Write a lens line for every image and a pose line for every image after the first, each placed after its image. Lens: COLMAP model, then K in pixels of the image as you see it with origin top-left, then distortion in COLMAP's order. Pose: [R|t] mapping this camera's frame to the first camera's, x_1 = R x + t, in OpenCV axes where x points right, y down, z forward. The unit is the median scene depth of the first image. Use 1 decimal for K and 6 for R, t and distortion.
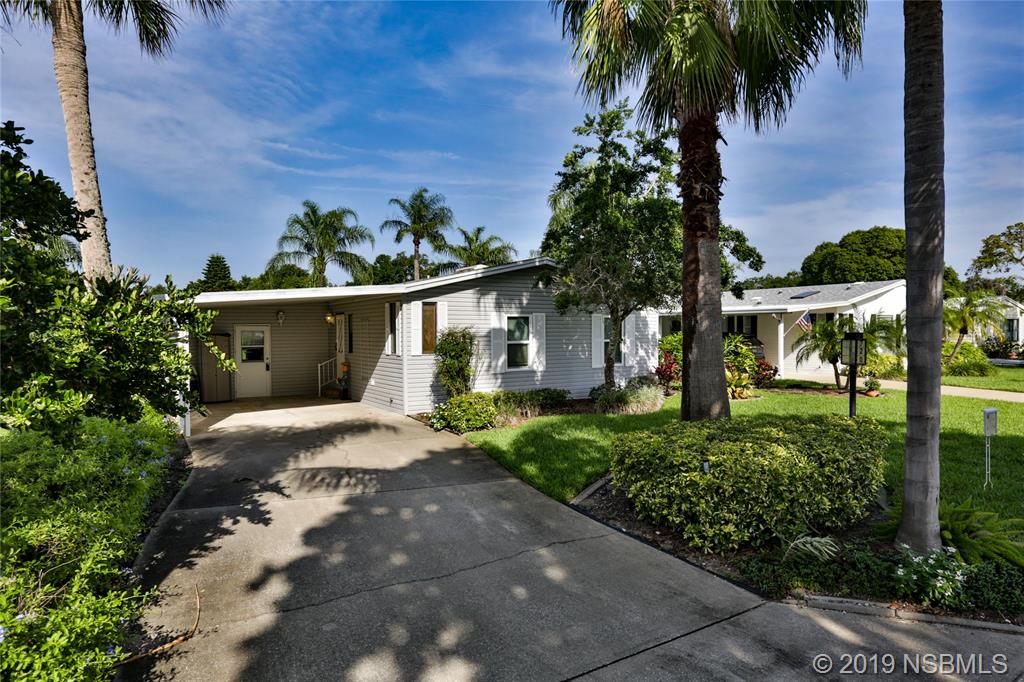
lens RADIAL K [[595.1, 0, 512.3], [0, 595.1, 345.4], [0, 0, 1]] dist [-0.032068, 0.000519]
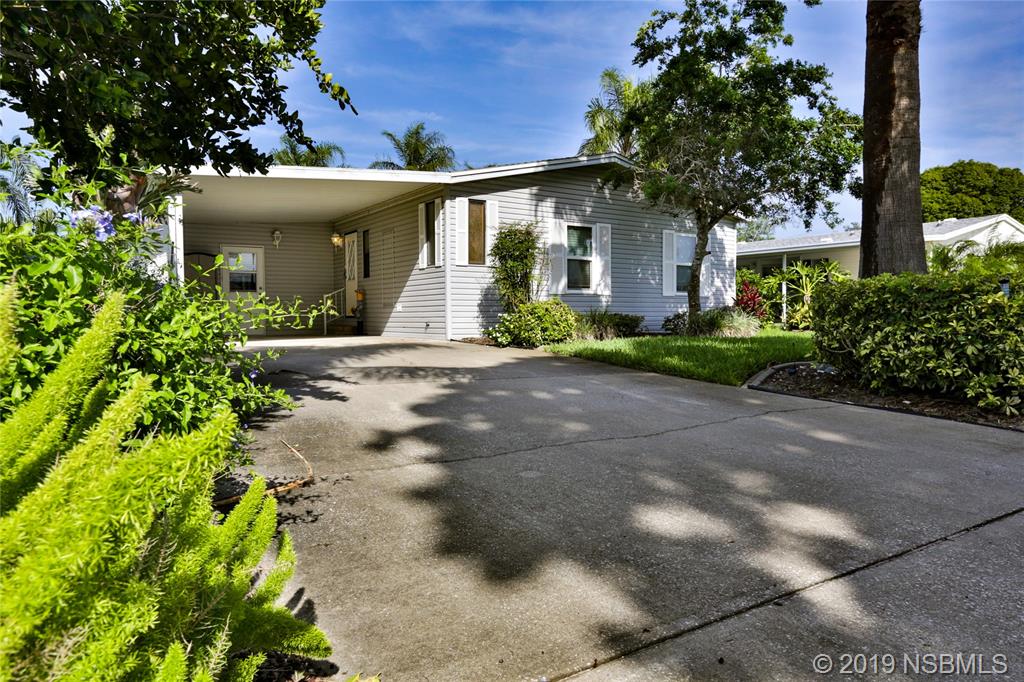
lens RADIAL K [[668.1, 0, 513.7], [0, 668.1, 344.9], [0, 0, 1]] dist [-0.017964, 0.009813]
pose [[0.999759, 0.000627, 0.021942, -0.099875], [-0.001013, 0.999845, 0.017576, 0.096615], [-0.021927, -0.017594, 0.999605, 0.089249]]
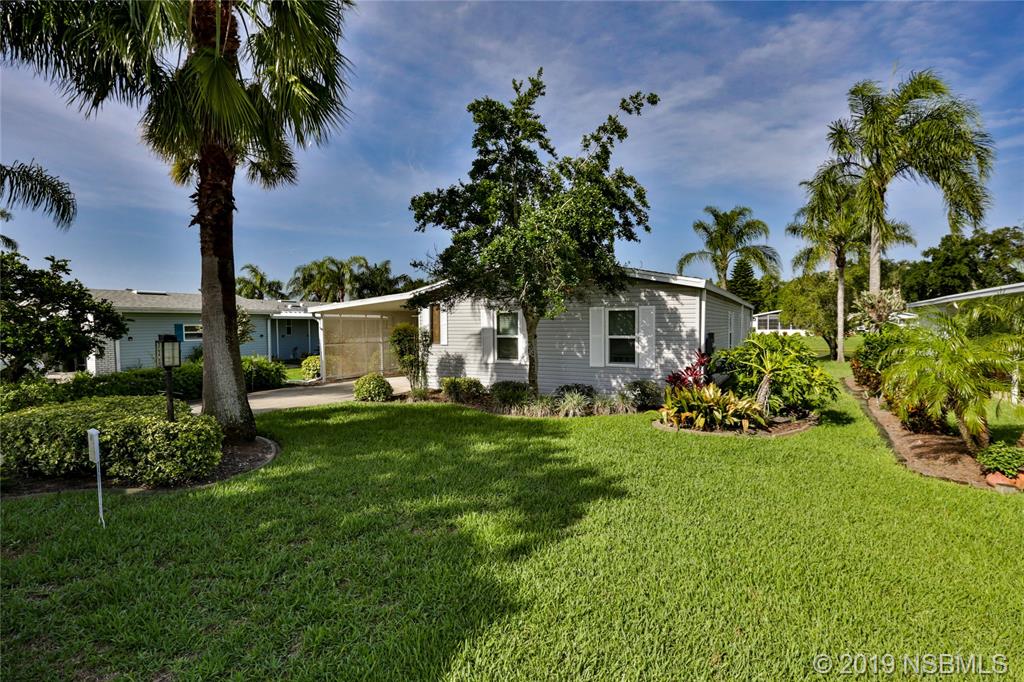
lens RADIAL K [[501.6, 0, 511.1], [0, 501.6, 342.6], [0, 0, 1]] dist [0.000475, -0.000009]
pose [[0.453494, 0.035169, -0.890565, 0.829316], [-0.017261, 0.999380, 0.030677, -0.022842], [0.891092, 0.001460, 0.453820, 0.590411]]
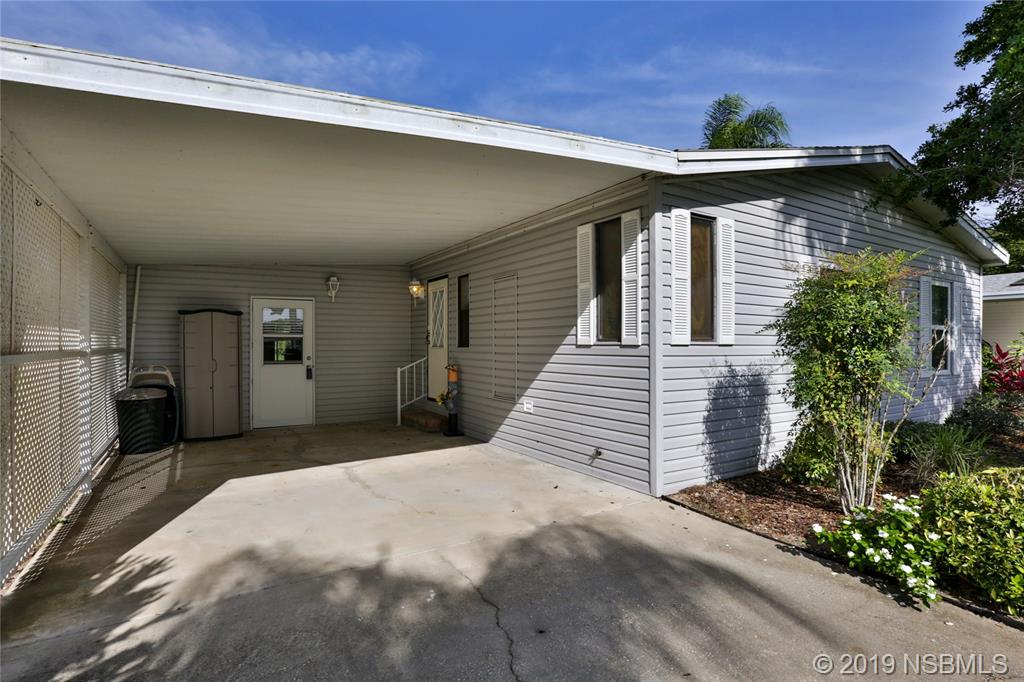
lens RADIAL K [[520.2, 0, 511.6], [0, 520.2, 347.5], [0, 0, 1]] dist [-0.037081, 0.006628]
pose [[0.999749, 0.005957, -0.021610, -0.239838], [-0.006345, 0.999820, -0.017904, 0.023021], [0.021500, 0.018037, 0.999606, 0.584581]]
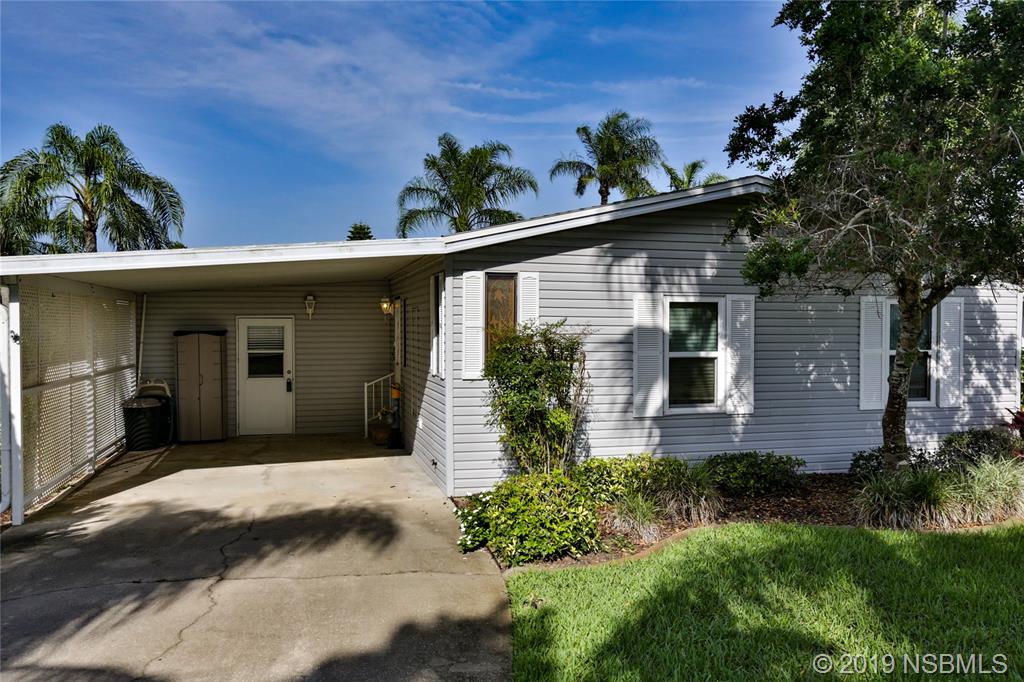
lens RADIAL K [[809.1, 0, 512.4], [0, 809.1, 346.2], [0, 0, 1]] dist [-0.018481, 0.036920]
pose [[0.950086, 0.015276, -0.311614, 0.075784], [-0.014473, 0.999883, 0.004889, -0.013370], [0.311653, -0.000135, 0.950196, 0.322384]]
